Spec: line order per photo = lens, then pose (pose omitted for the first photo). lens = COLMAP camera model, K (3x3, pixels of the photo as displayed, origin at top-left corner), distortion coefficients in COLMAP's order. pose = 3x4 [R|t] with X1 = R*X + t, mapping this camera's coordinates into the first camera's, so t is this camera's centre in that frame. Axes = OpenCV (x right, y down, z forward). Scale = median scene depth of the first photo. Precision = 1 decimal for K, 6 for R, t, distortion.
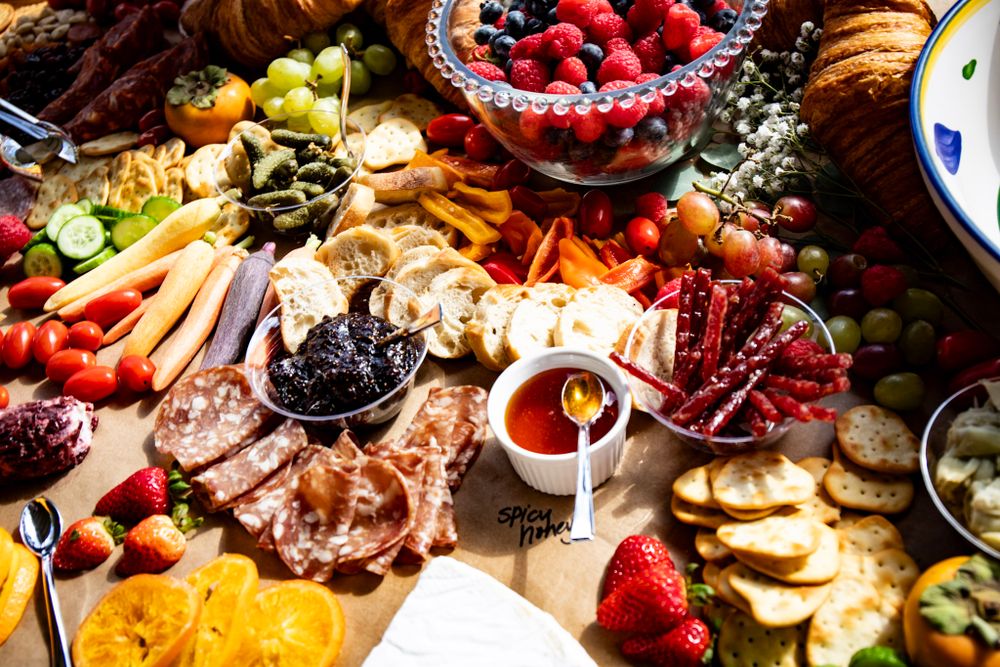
lens RADIAL K [[1074.3, 0, 500.0], [0, 1074.3, 333.5], [0, 0, 1]] dist [-0.013369, -0.020673]
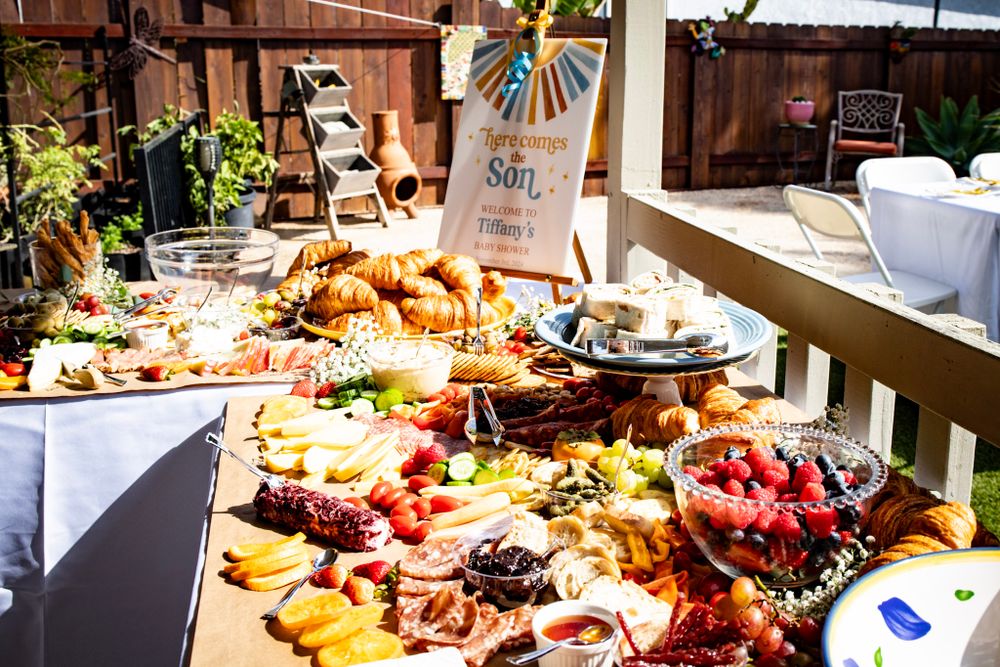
lens RADIAL K [[1074.3, 0, 500.0], [0, 1074.3, 333.5], [0, 0, 1]] dist [-0.013369, -0.020673]
pose [[0.723893, 0.343849, -0.598120, 0.666163], [-0.597602, 0.745724, -0.294562, 0.241329], [0.344748, 0.570669, 0.745309, -0.388678]]
